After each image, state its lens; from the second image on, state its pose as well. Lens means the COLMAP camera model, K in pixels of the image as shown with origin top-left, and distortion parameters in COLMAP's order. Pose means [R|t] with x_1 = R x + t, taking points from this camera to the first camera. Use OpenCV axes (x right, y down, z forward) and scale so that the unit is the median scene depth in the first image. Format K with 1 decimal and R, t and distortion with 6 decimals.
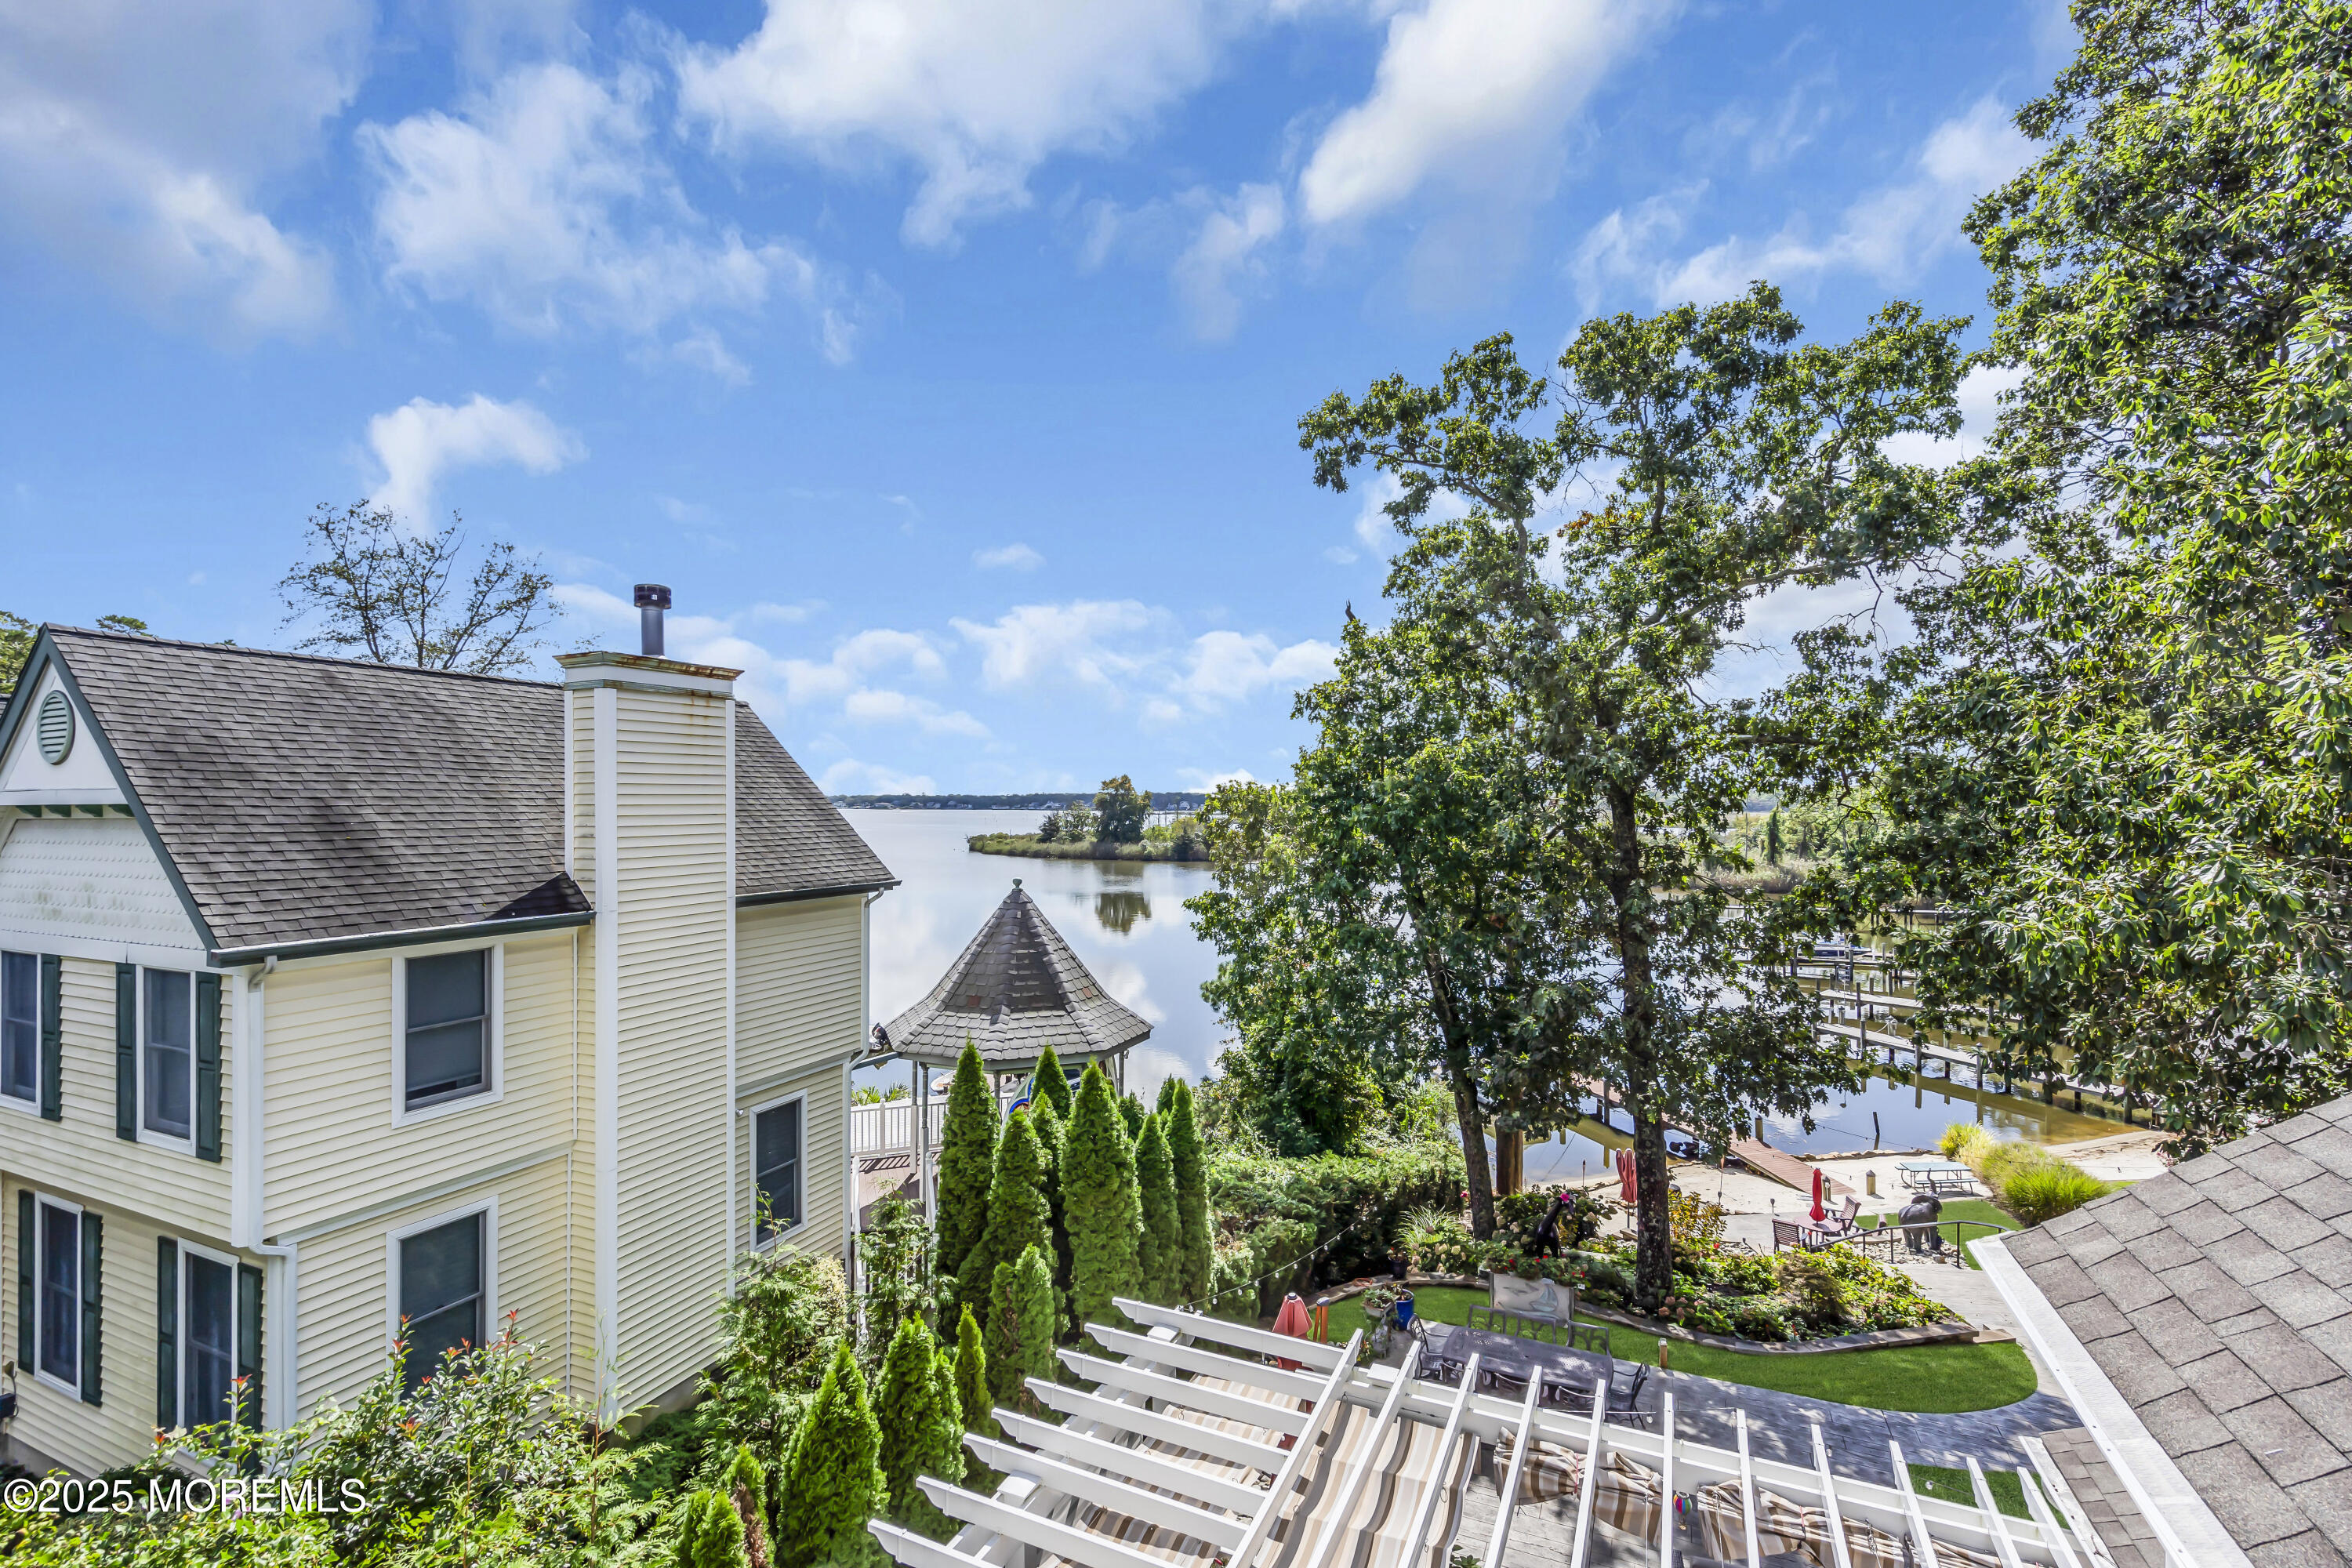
lens RADIAL K [[1072.1, 0, 1160.7], [0, 1072.1, 780.1], [0, 0, 1]] dist [-0.001076, 0.000620]
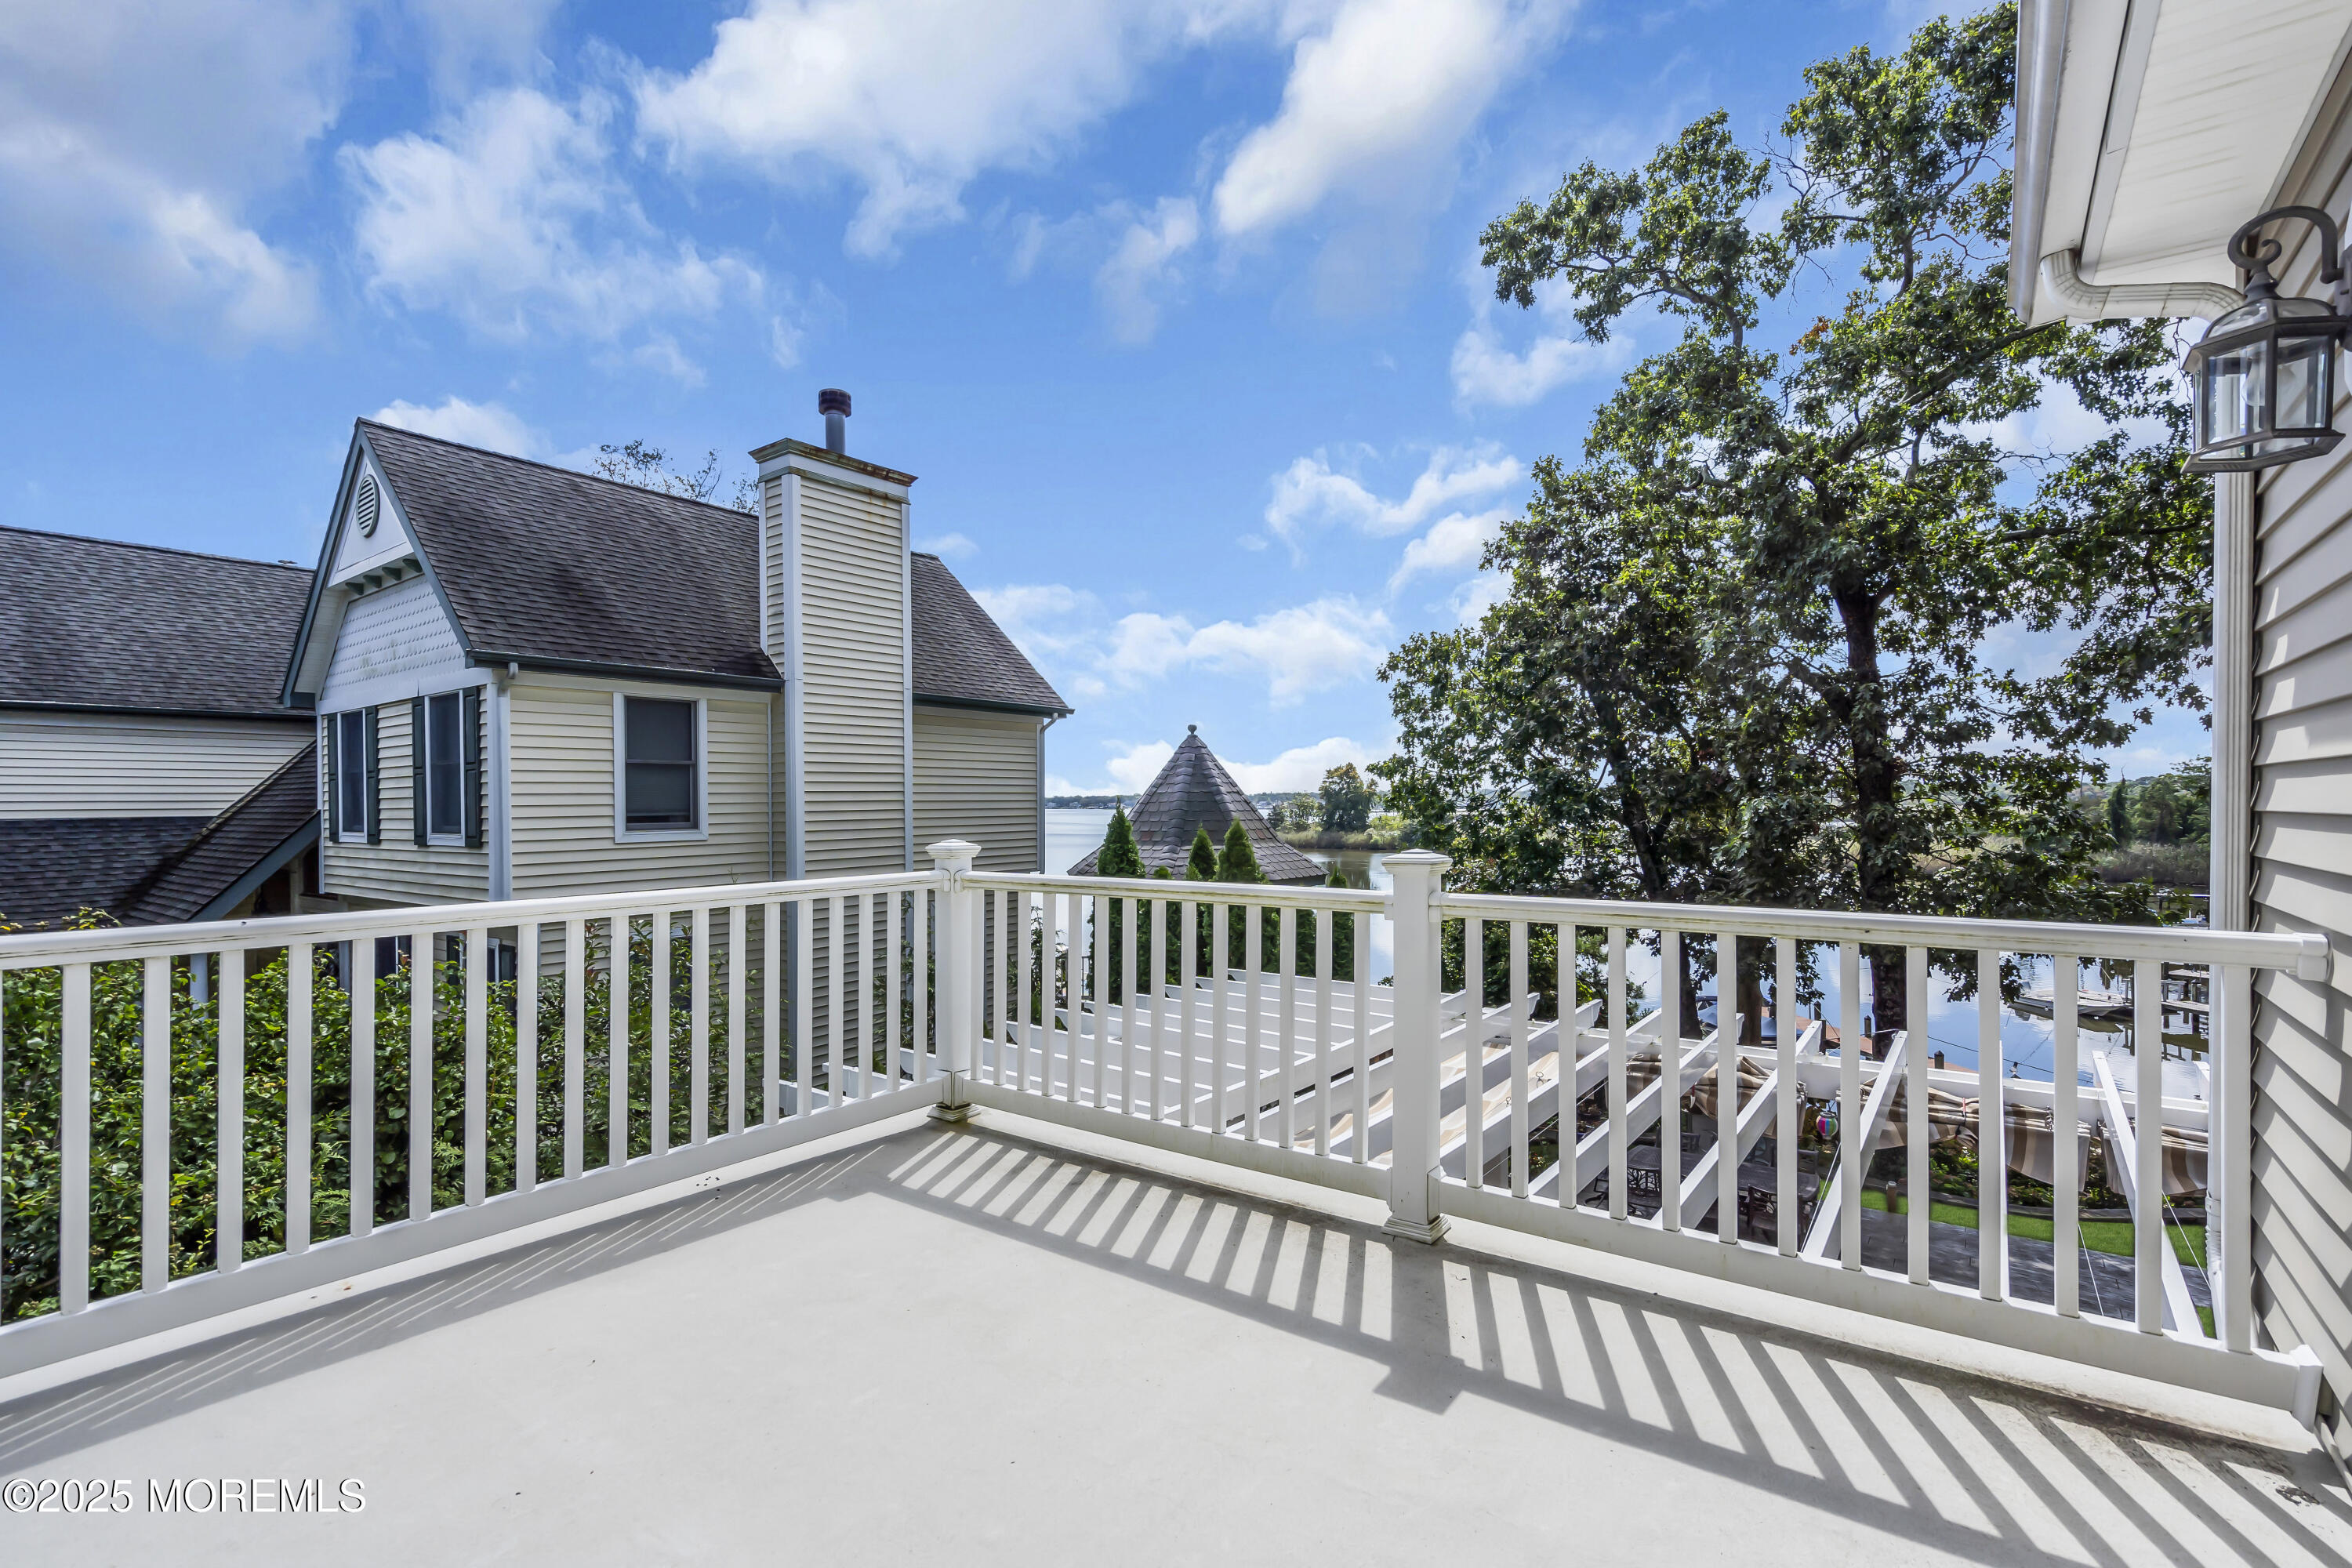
lens RADIAL K [[1072.1, 0, 1155.2], [0, 1072.1, 799.9], [0, 0, 1]] dist [-0.001076, 0.000620]
pose [[0.976375, -0.002104, -0.216074, 0.052183], [0.005635, 0.999860, 0.015730, 0.149509], [0.216011, -0.016576, 0.976250, 0.004951]]
